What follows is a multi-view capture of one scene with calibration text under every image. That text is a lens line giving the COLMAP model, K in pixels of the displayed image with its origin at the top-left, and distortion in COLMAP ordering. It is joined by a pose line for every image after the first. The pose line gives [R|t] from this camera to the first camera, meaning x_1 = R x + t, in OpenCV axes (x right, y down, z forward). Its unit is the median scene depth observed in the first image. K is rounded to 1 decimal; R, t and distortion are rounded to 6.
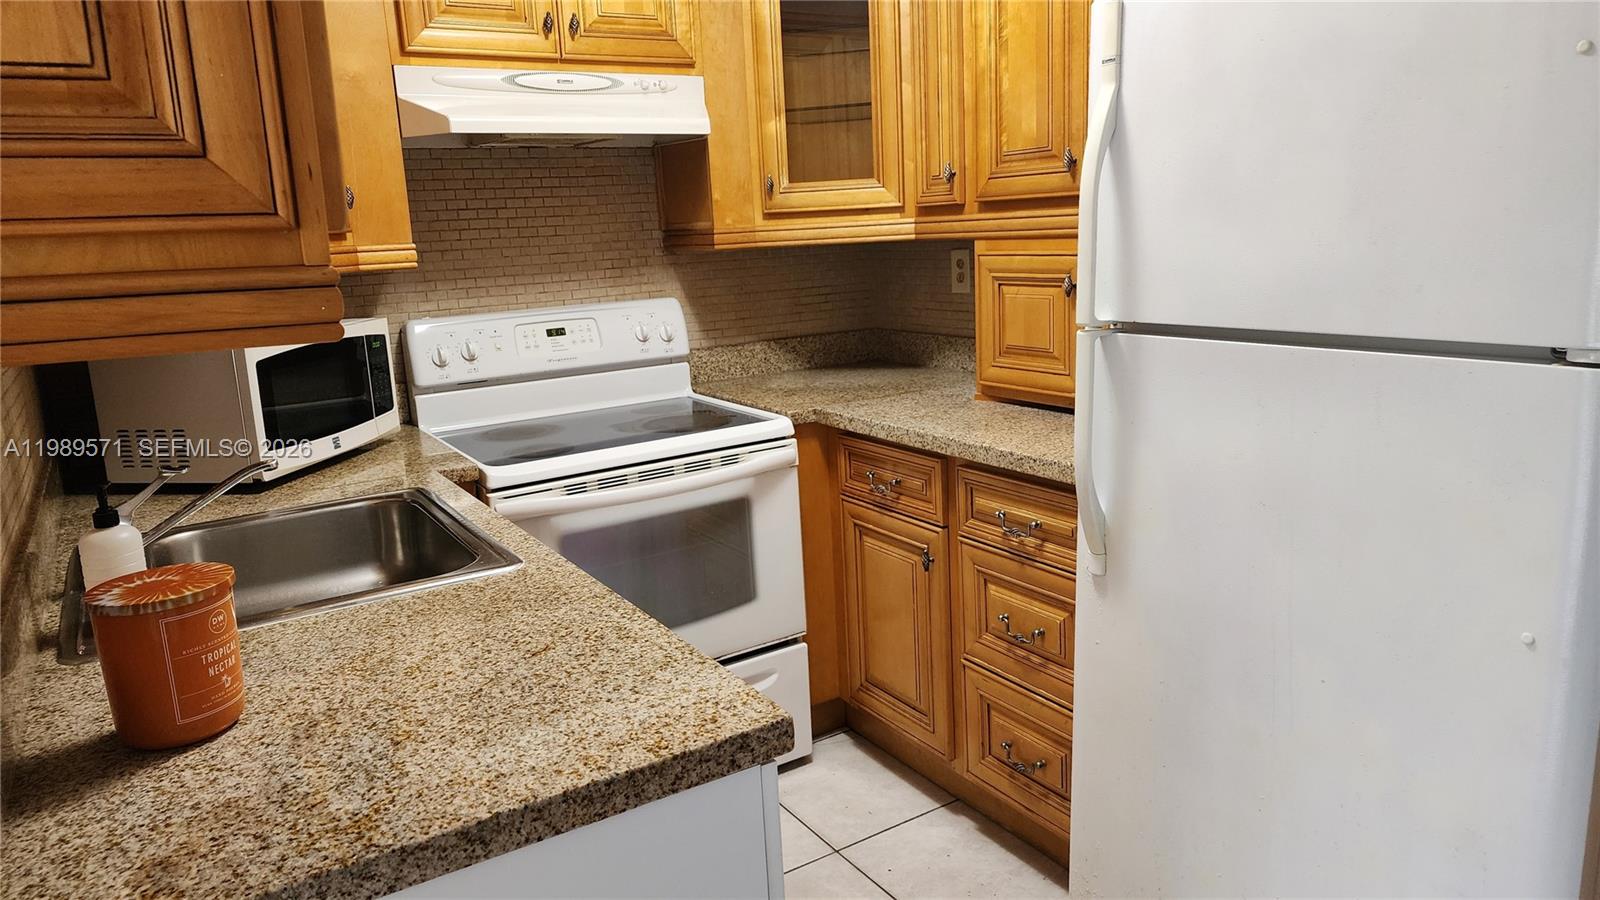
lens RADIAL K [[1087.3, 0, 807.2], [0, 1087.3, 434.8], [0, 0, 1]] dist [0.080665, -0.077812]
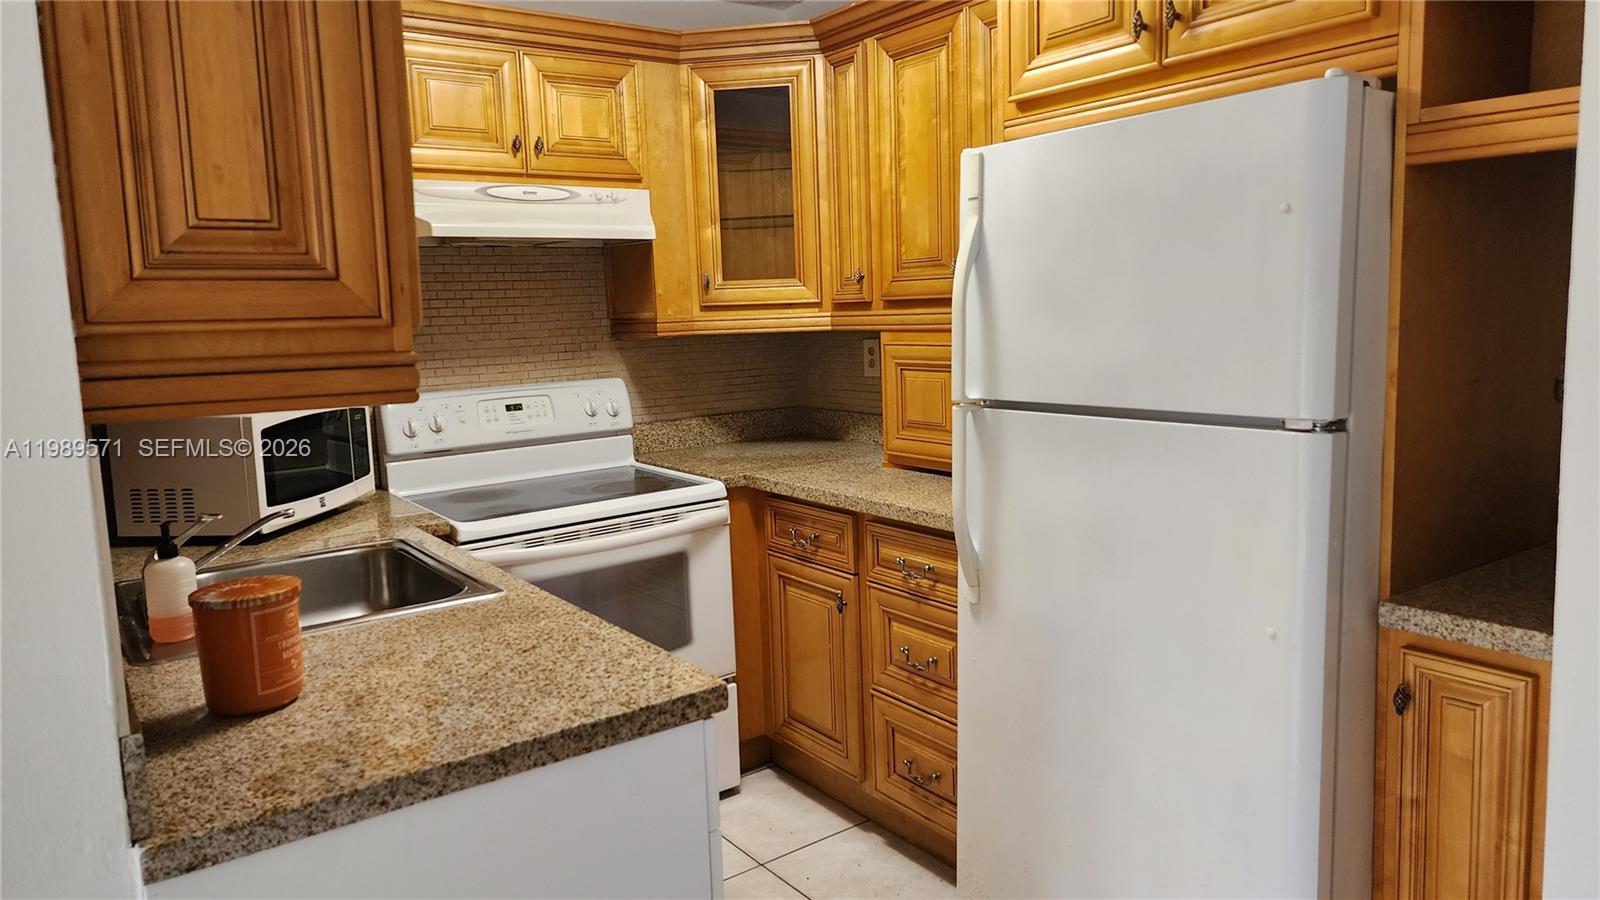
lens RADIAL K [[1087.3, 0, 815.9], [0, 1087.3, 435.9], [0, 0, 1]] dist [0.080665, -0.077812]
pose [[0.997338, 0.004524, 0.072775, -0.001930], [0.000932, 0.997200, -0.074769, 0.025034], [-0.072909, 0.074637, 0.994542, -0.177809]]
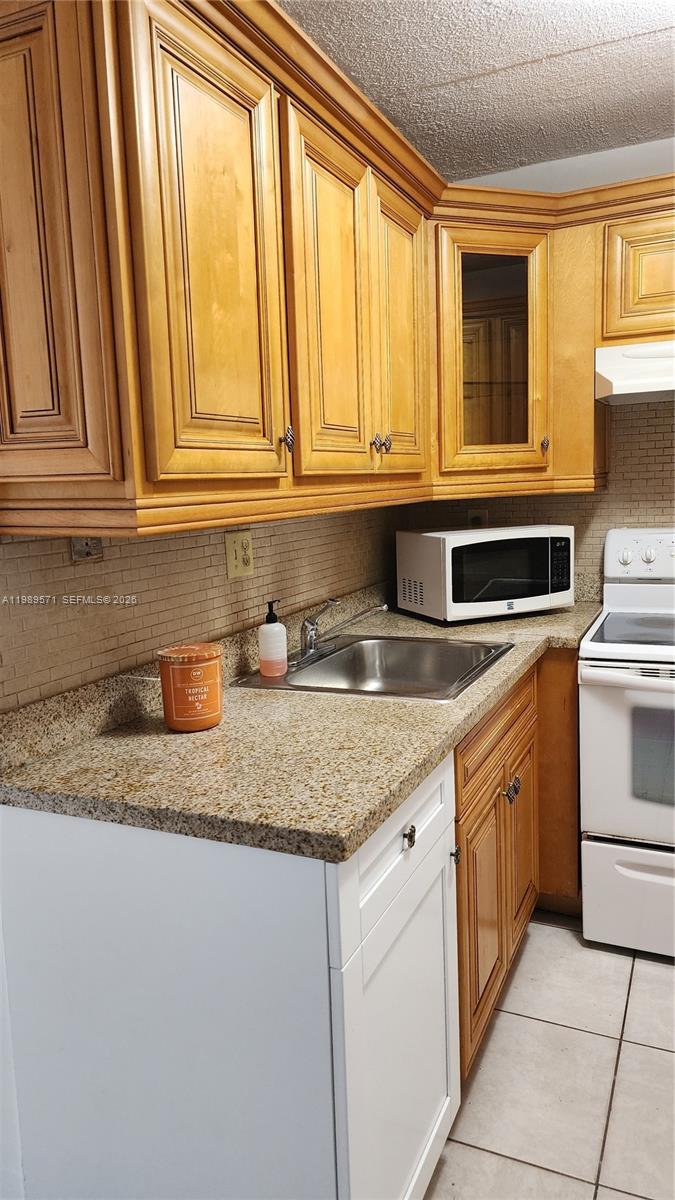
lens RADIAL K [[815.5, 0, 350.4], [0, 815.5, 584.2], [0, 0, 1]] dist [0.080665, -0.077812]
pose [[0.546673, 0.133416, -0.826649, 0.378460], [-0.151584, 0.986682, 0.059001, -0.055335], [0.823512, 0.093053, 0.559616, 0.190166]]
